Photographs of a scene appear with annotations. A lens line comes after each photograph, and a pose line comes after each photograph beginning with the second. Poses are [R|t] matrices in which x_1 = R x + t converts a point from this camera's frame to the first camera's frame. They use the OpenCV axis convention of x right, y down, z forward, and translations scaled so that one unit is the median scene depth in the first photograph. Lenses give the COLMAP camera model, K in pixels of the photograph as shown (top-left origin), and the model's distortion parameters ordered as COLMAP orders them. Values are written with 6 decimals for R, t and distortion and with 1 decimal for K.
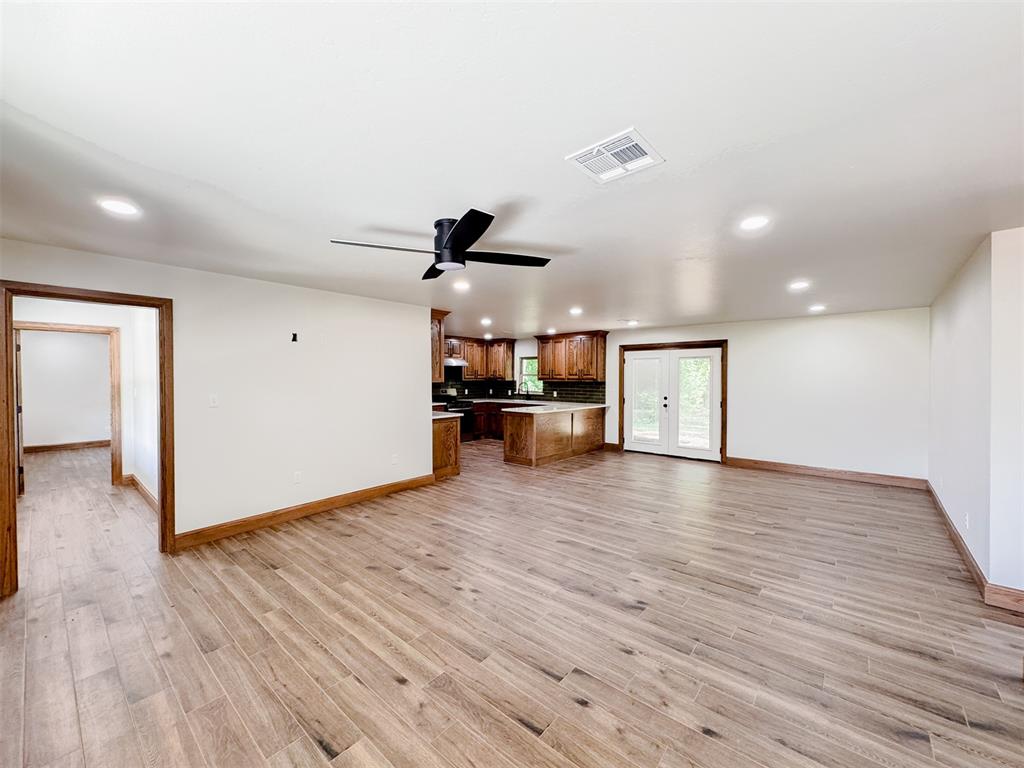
lens RADIAL K [[410.8, 0, 510.3], [0, 410.8, 384.8], [0, 0, 1]] dist [-0.003589, 0.001201]
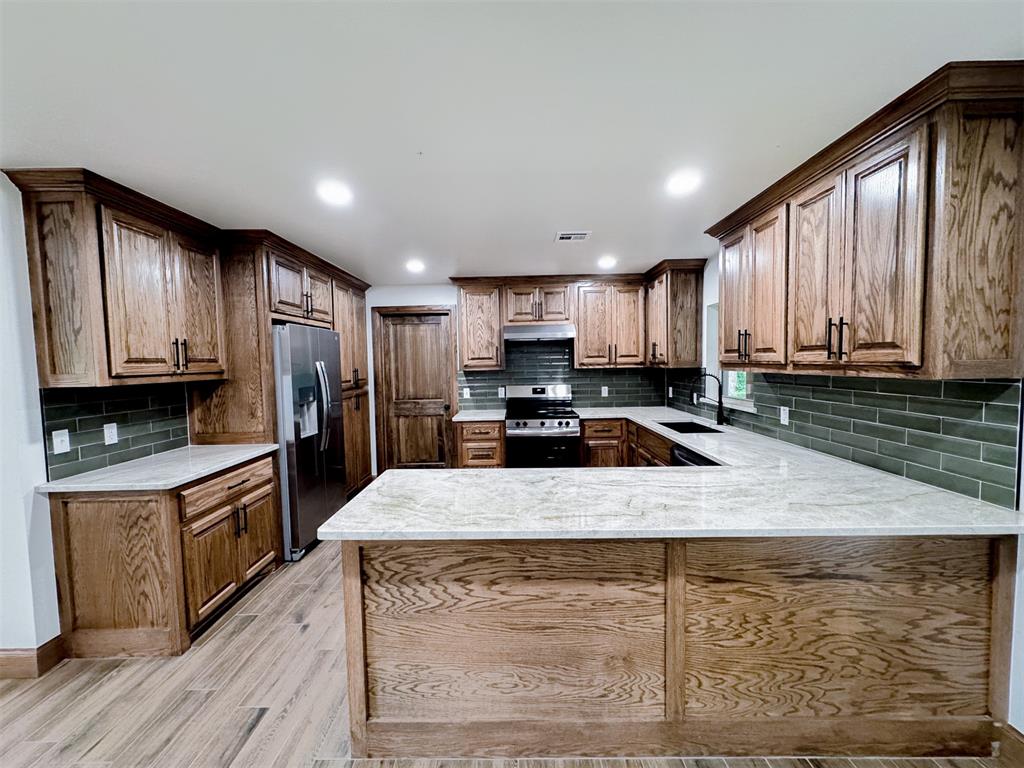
lens RADIAL K [[410.8, 0, 510.8], [0, 410.8, 383.4], [0, 0, 1]] dist [-0.003589, 0.001201]
pose [[0.647537, 0.026088, -0.761587, 0.345196], [0.005698, 0.999220, 0.039073, -0.021917], [0.762013, -0.029641, 0.646883, 1.120222]]
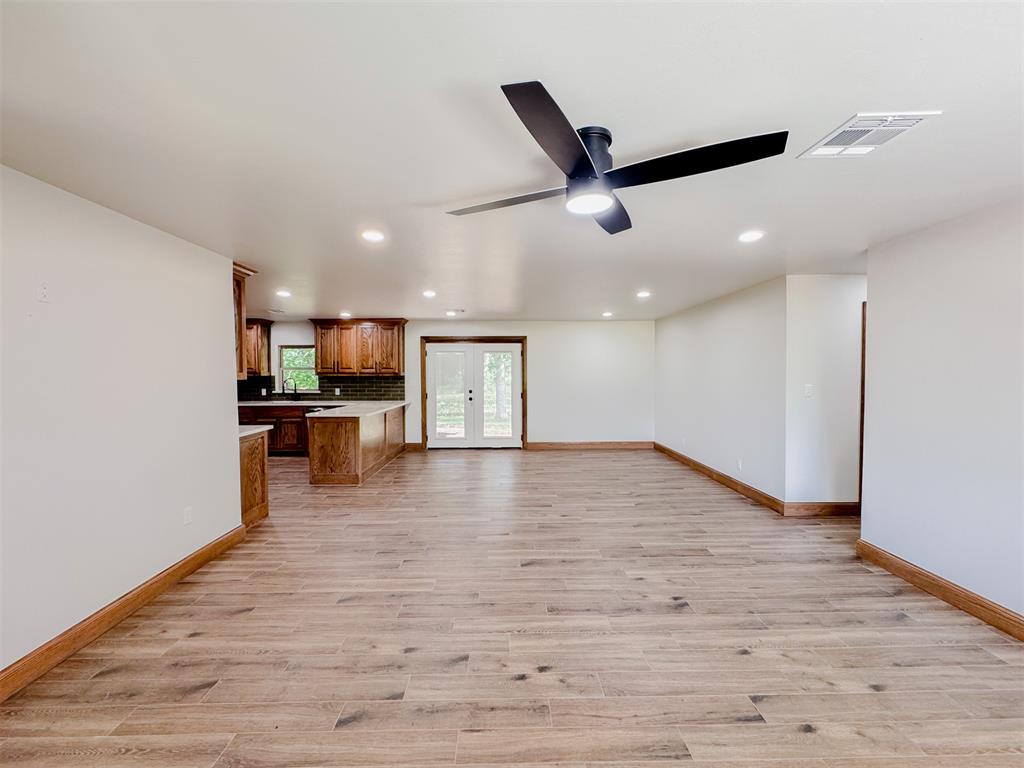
lens RADIAL K [[410.8, 0, 511.2], [0, 410.8, 384.5], [0, 0, 1]] dist [-0.003589, 0.001201]
pose [[0.744974, -0.025635, 0.666600, -0.303766], [0.015839, 0.999659, 0.020742, -0.005476], [-0.666905, -0.004894, 0.745127, 0.259111]]
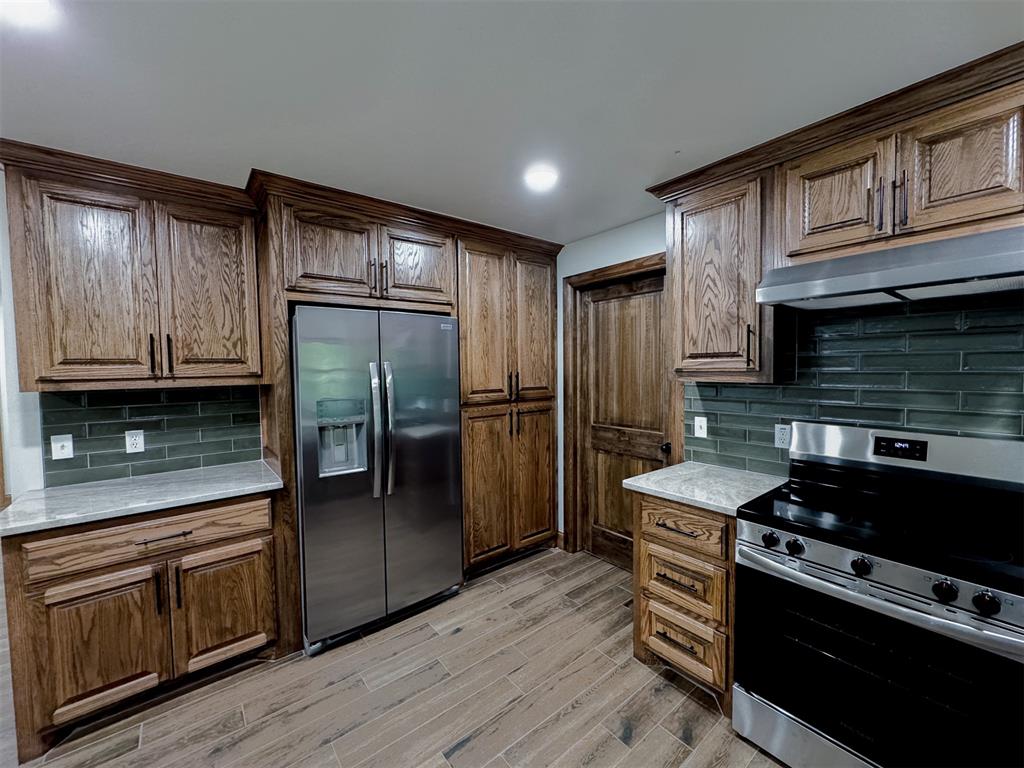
lens RADIAL K [[410.8, 0, 511.0], [0, 410.8, 383.0], [0, 0, 1]] dist [-0.003589, 0.001201]
pose [[-0.184064, 0.041998, -0.982017, 0.063832], [-0.006113, 0.999019, 0.043871, -0.030096], [0.982895, 0.014078, -0.183626, 1.503948]]
